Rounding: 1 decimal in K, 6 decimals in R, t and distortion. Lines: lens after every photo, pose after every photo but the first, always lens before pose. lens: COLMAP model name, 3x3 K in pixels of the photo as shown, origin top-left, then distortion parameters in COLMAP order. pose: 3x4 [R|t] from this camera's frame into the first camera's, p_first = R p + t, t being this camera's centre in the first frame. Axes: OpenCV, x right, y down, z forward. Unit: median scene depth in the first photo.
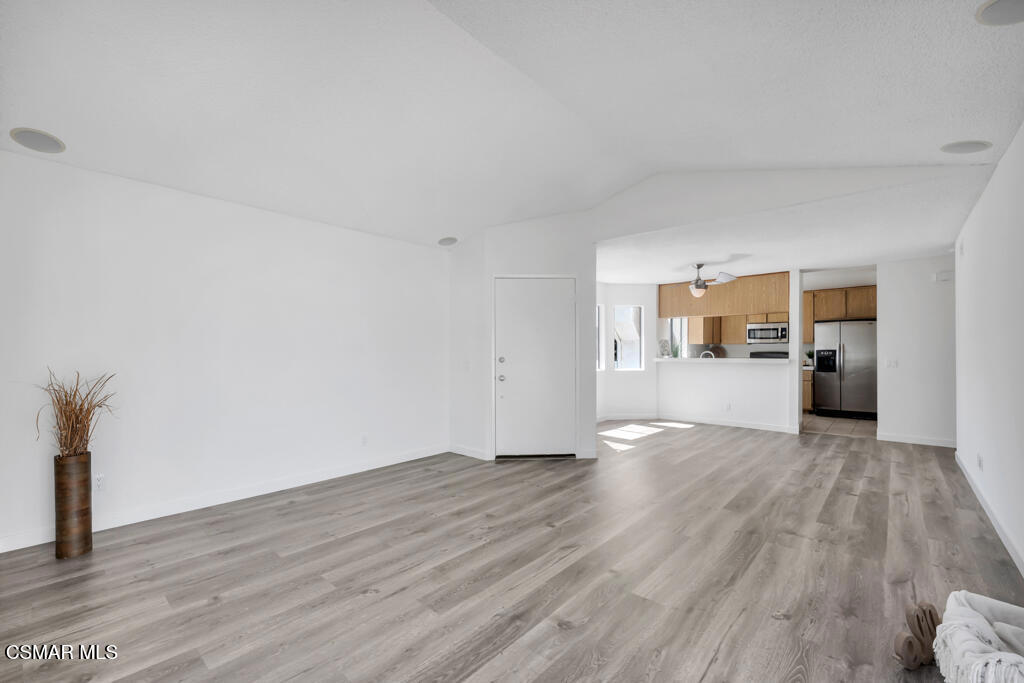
lens RADIAL K [[431.1, 0, 511.2], [0, 431.1, 347.7], [0, 0, 1]] dist [0.008703, -0.000616]
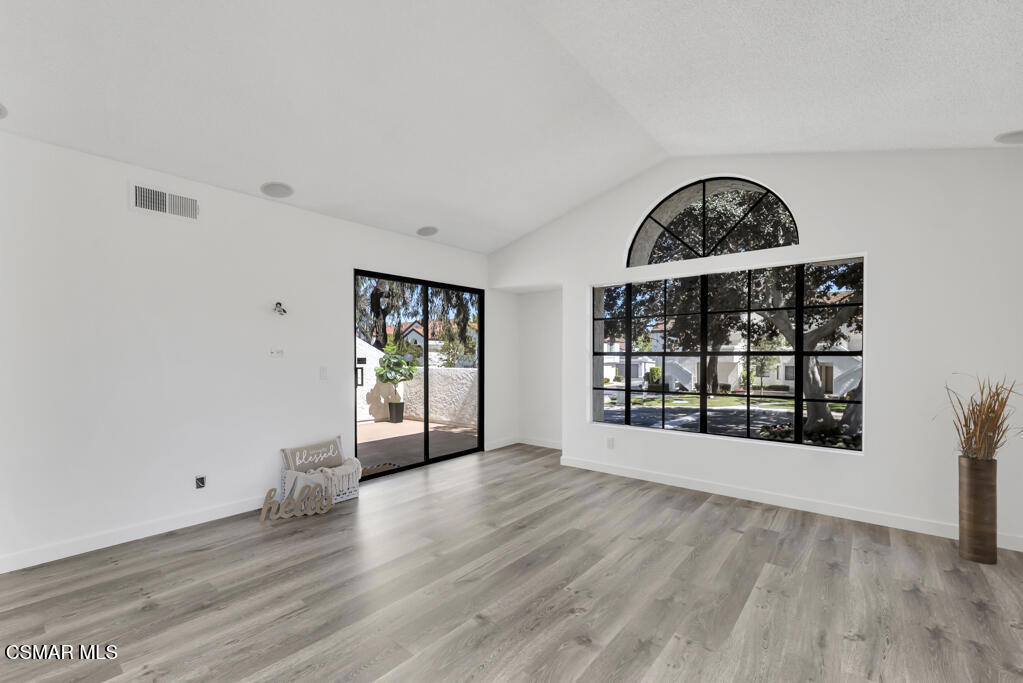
lens RADIAL K [[430.7, 0, 514.9], [0, 430.7, 350.9], [0, 0, 1]] dist [0.008703, -0.000616]
pose [[-0.998668, -0.000378, -0.051589, 0.082866], [0.000735, 0.999768, -0.021549, 0.021068], [0.051585, -0.021558, -0.998436, 1.818344]]
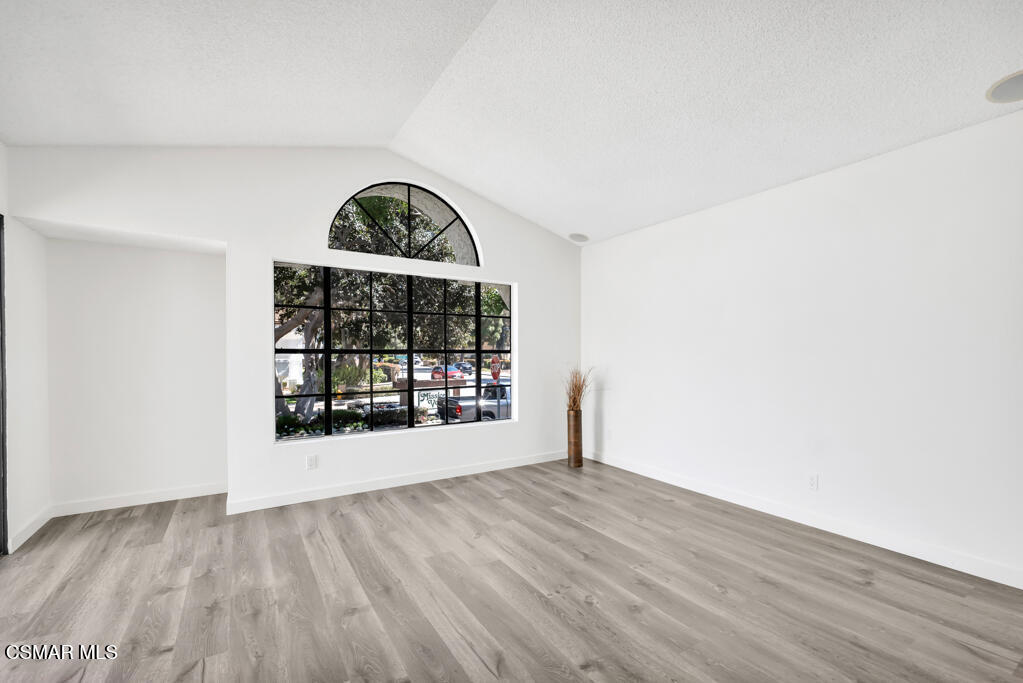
lens RADIAL K [[430.7, 0, 503.8], [0, 430.7, 351.2], [0, 0, 1]] dist [0.008703, -0.000616]
pose [[-0.289741, -0.003790, -0.957098, 0.712291], [0.012688, 0.999889, -0.007800, 0.014581], [0.957021, -0.014403, -0.289661, 1.159068]]
